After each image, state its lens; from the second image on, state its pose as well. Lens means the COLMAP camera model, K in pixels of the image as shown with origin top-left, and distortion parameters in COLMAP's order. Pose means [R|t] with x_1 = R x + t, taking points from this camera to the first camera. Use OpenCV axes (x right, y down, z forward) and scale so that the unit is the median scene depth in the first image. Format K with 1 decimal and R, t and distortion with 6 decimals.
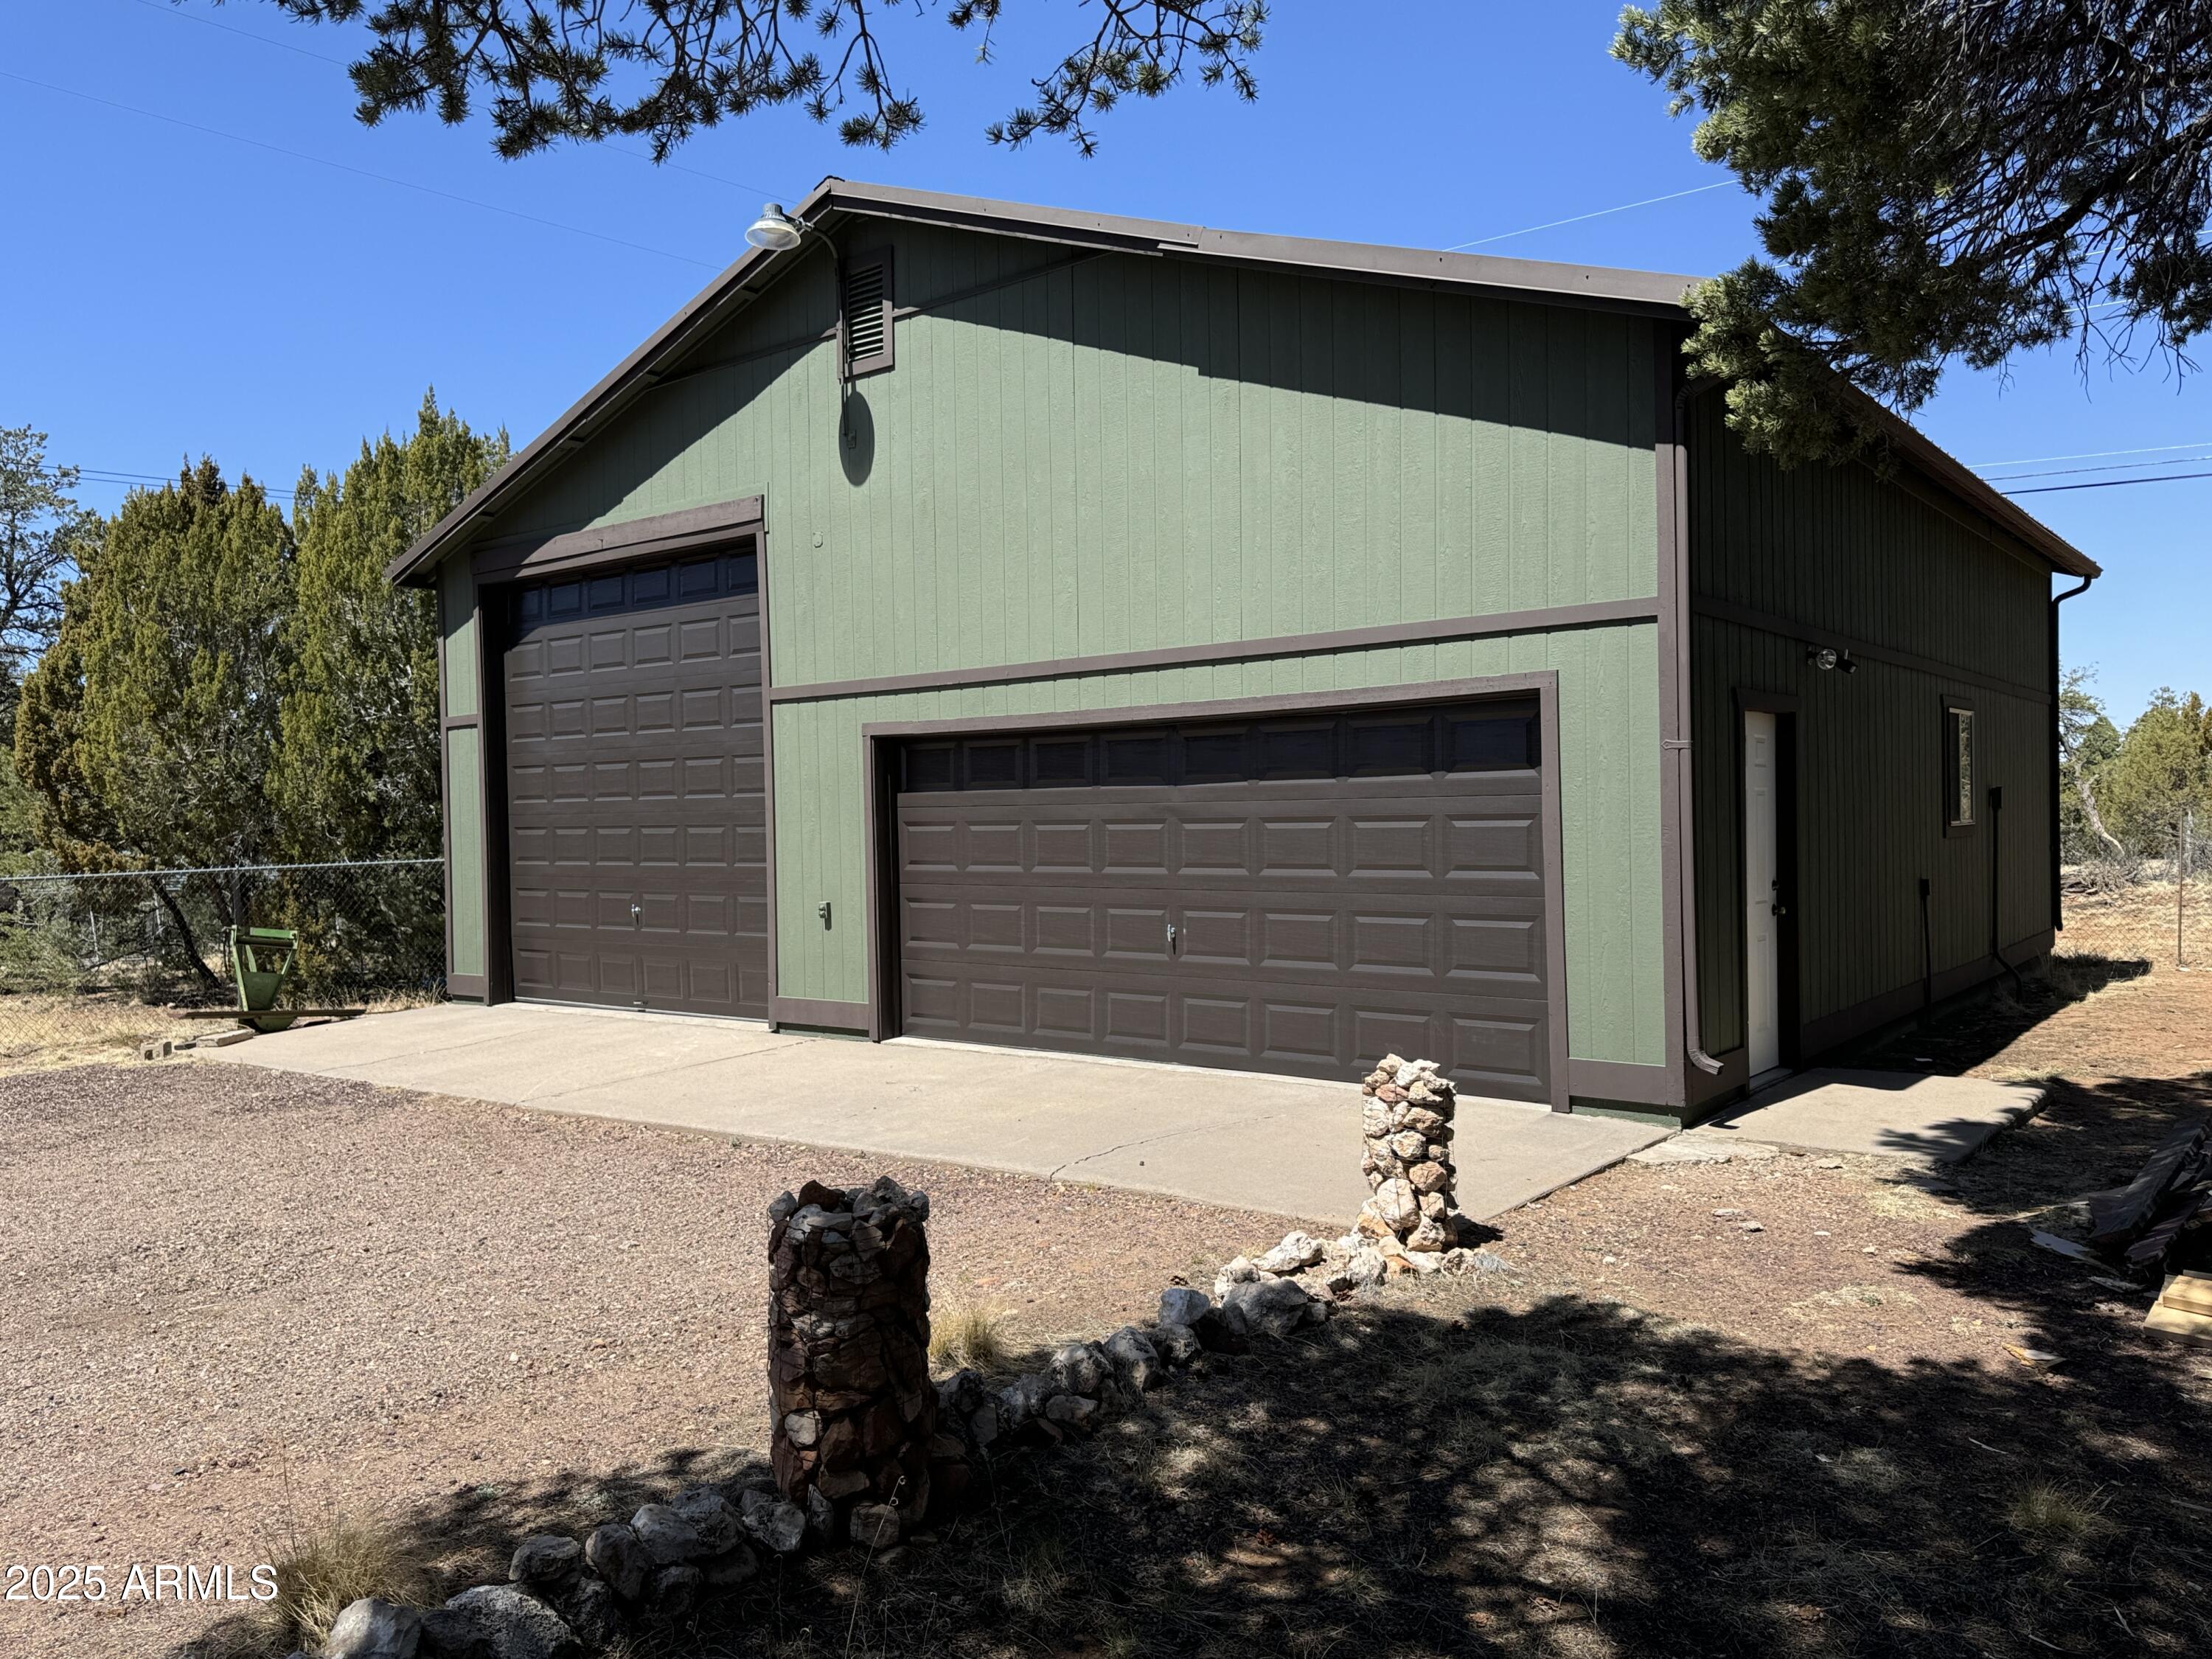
lens RADIAL K [[1626.4, 0, 1113.5], [0, 1626.4, 831.0], [0, 0, 1]] dist [0.040187, -0.040847]
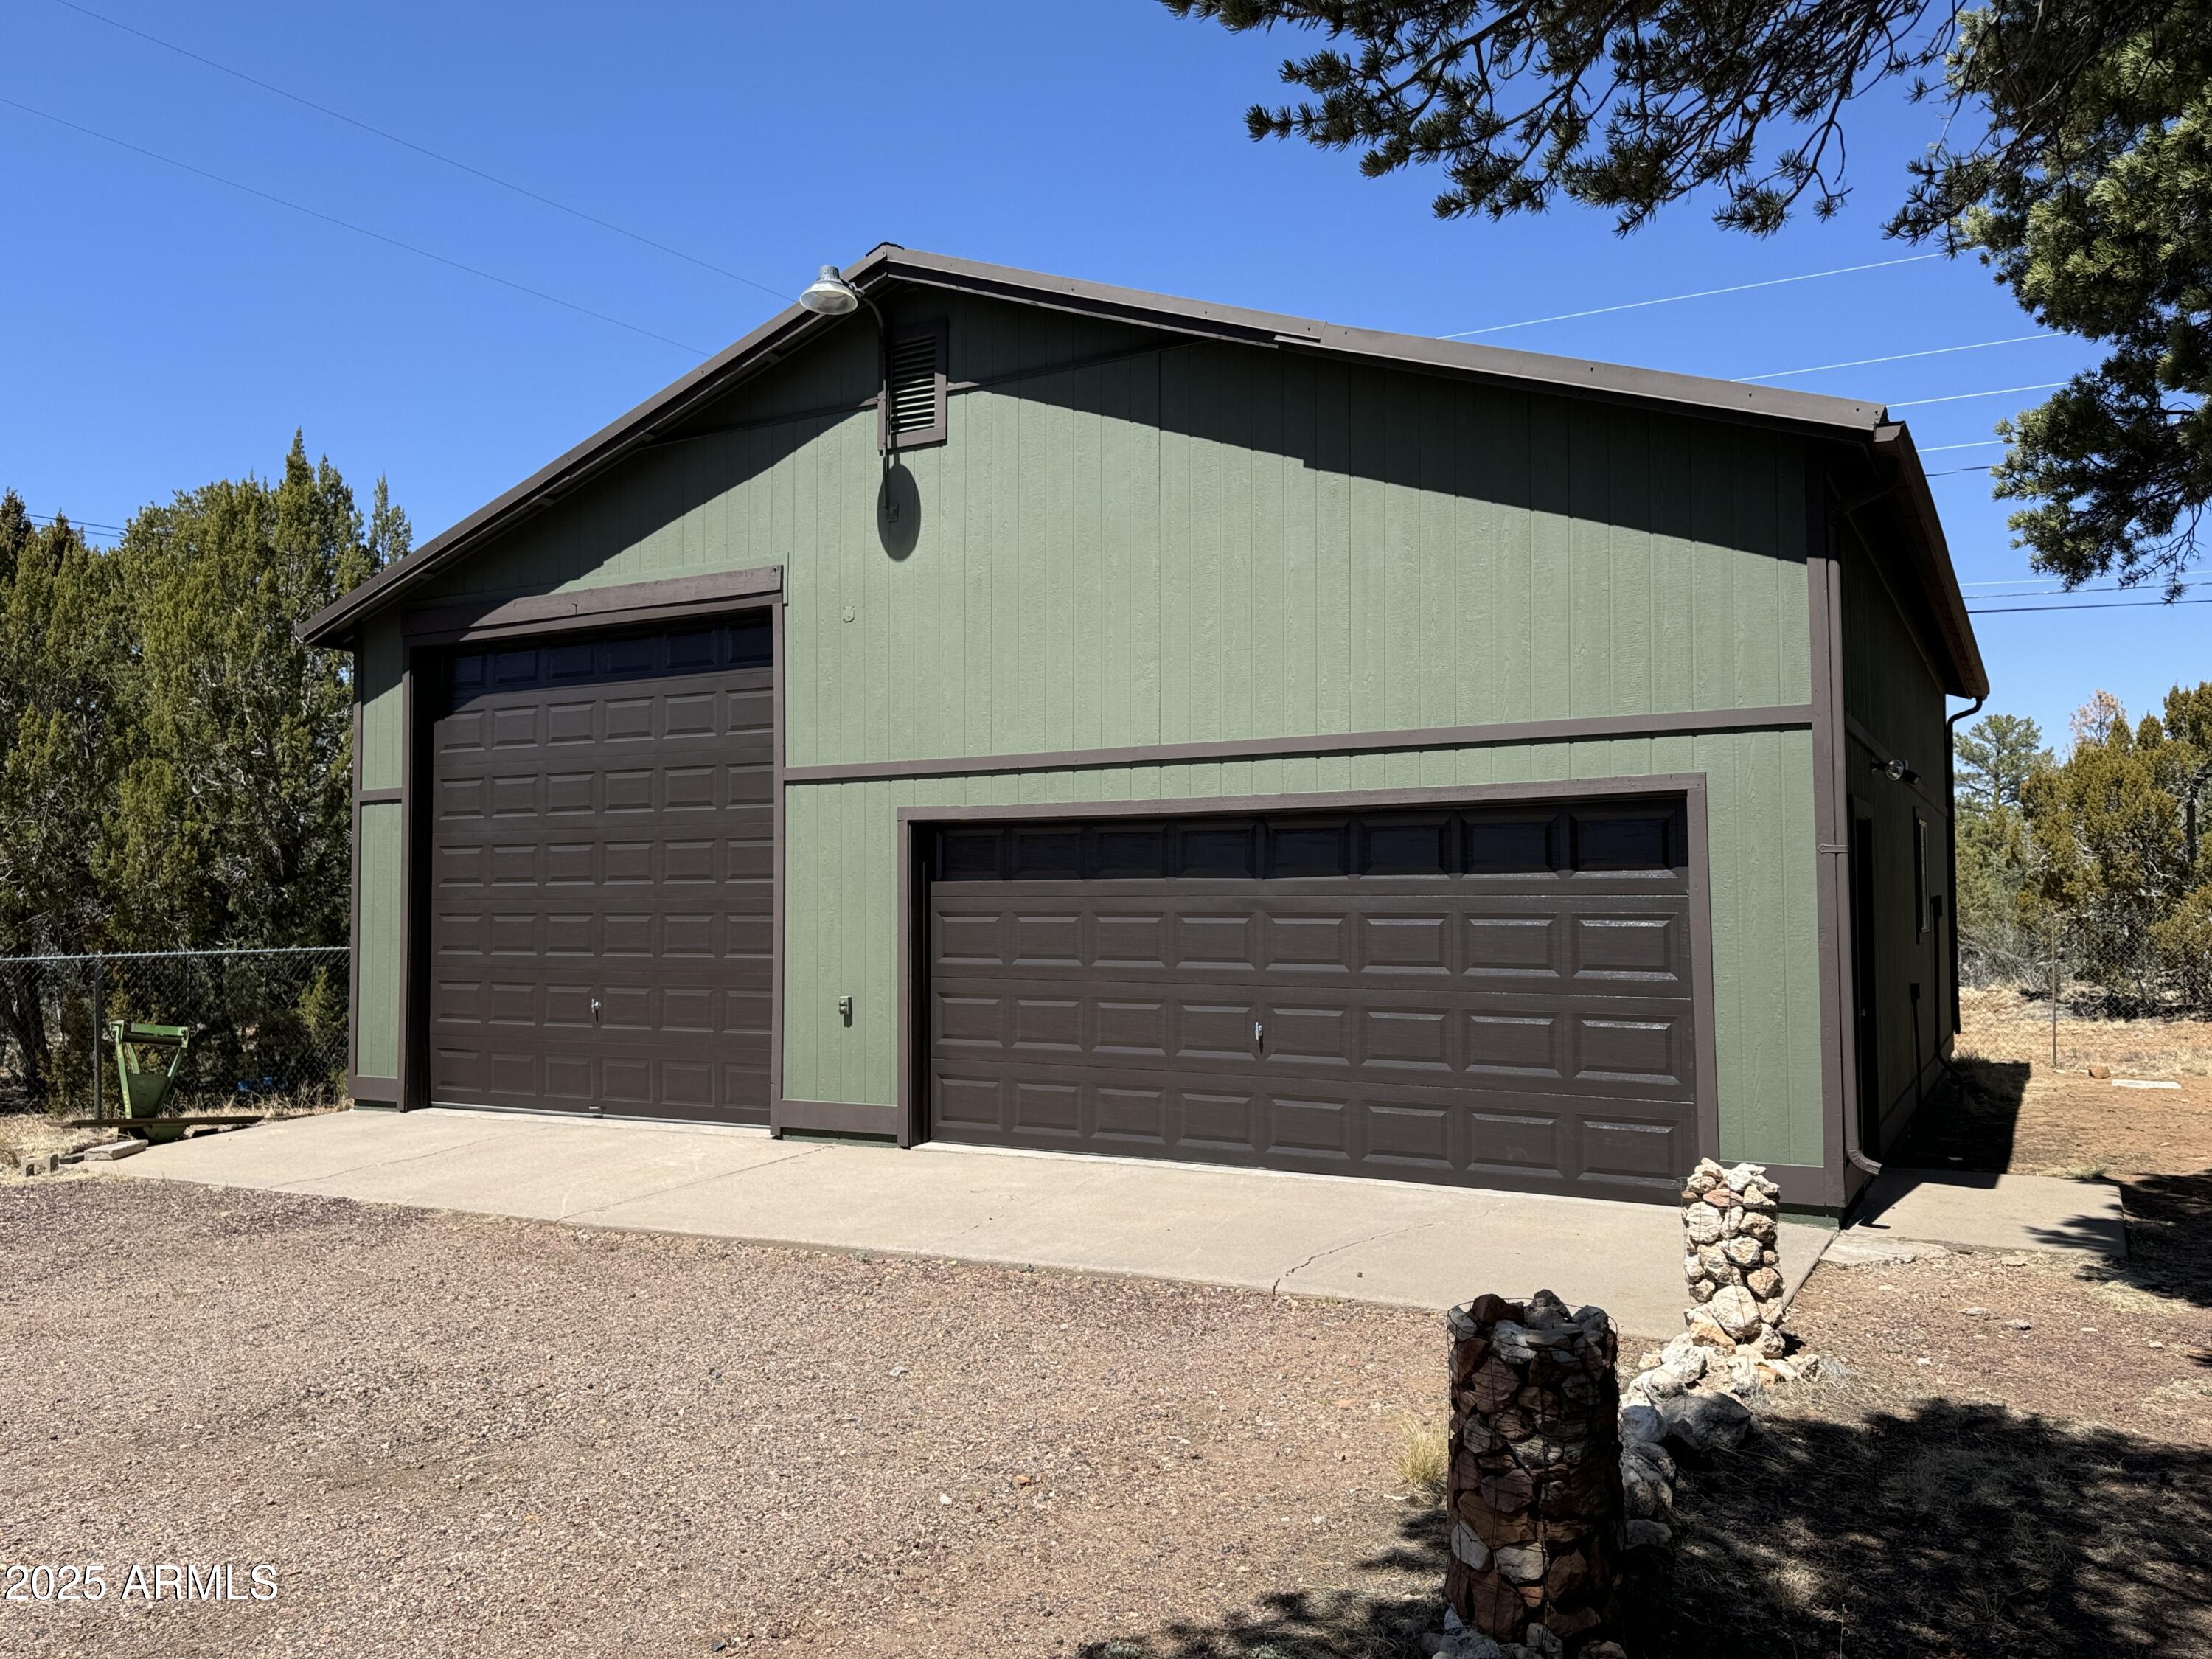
lens RADIAL K [[1680.9, 0, 1102.1], [0, 1680.9, 815.5], [0, 0, 1]] dist [0.042231, -0.048893]
pose [[0.988045, 0.022267, 0.152549, -0.211477], [-0.012300, 0.997745, -0.065976, 0.001607], [-0.153674, 0.063311, 0.986091, 0.018699]]
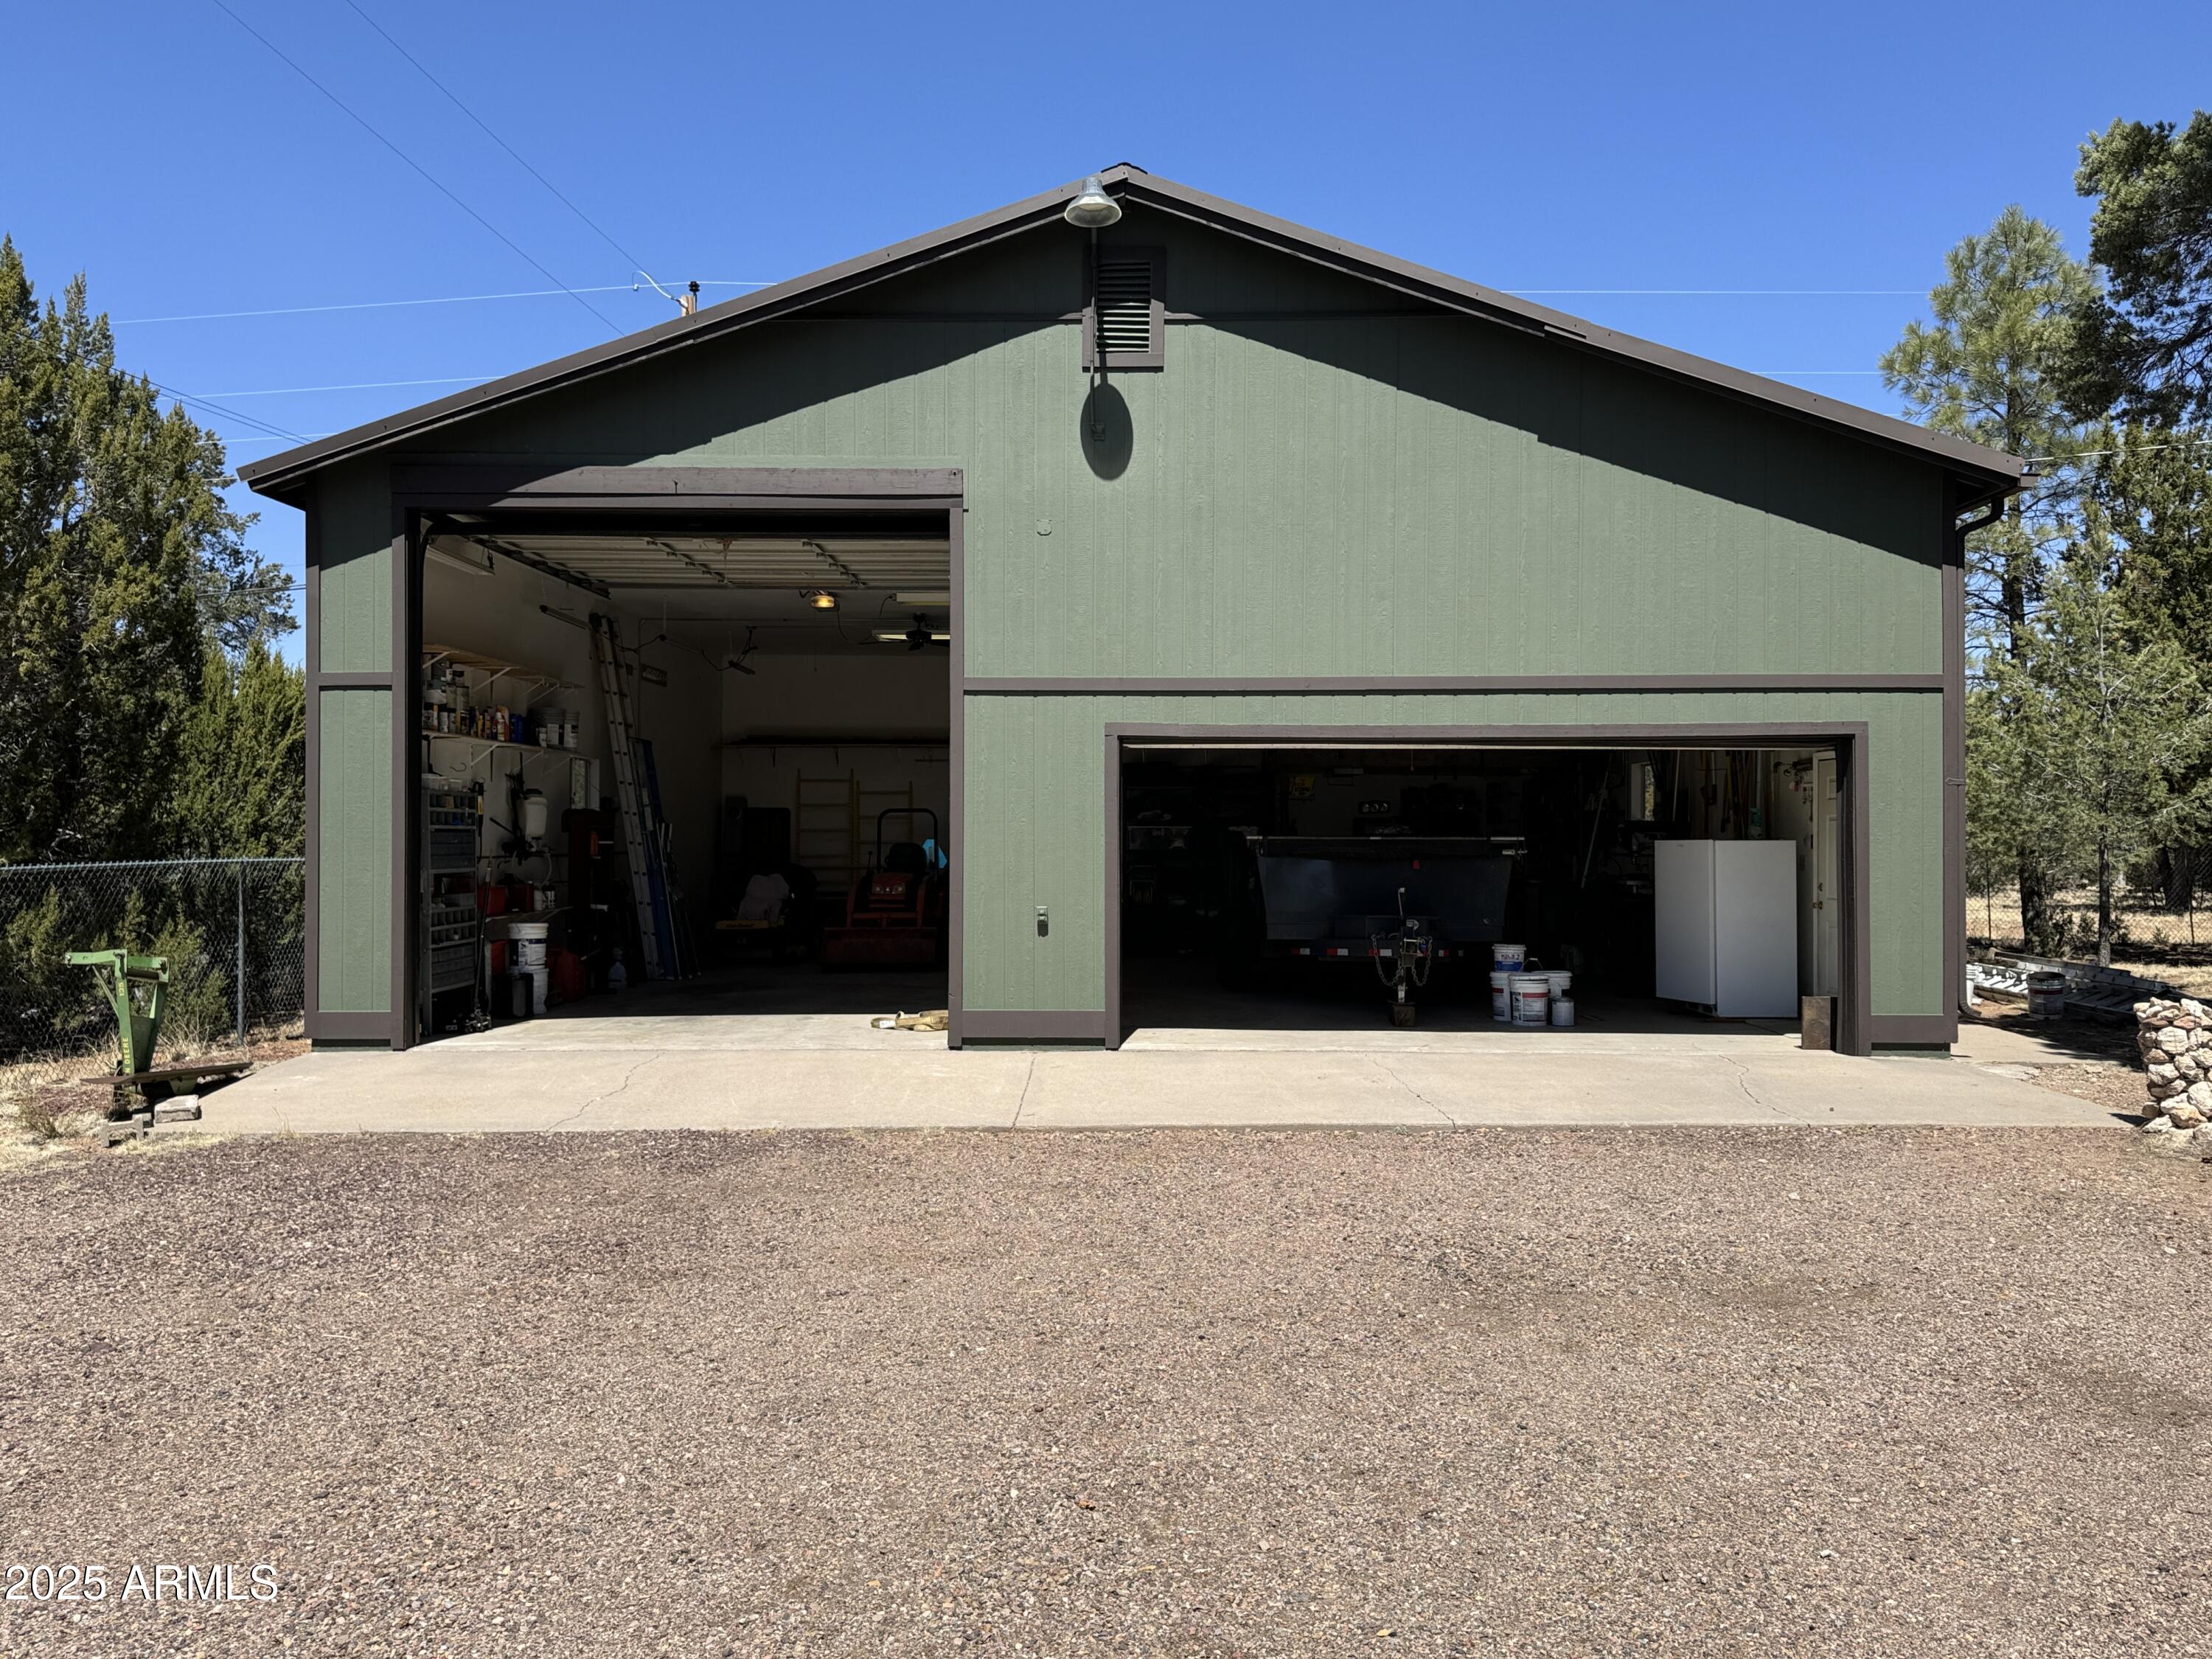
lens RADIAL K [[1680.9, 0, 1096.3], [0, 1680.9, 822.0], [0, 0, 1]] dist [0.042231, -0.048893]
pose [[0.798814, 0.026355, 0.601001, -0.864824], [-0.013328, 0.999570, -0.026119, 0.022588], [-0.601431, 0.012854, 0.798822, 0.228100]]
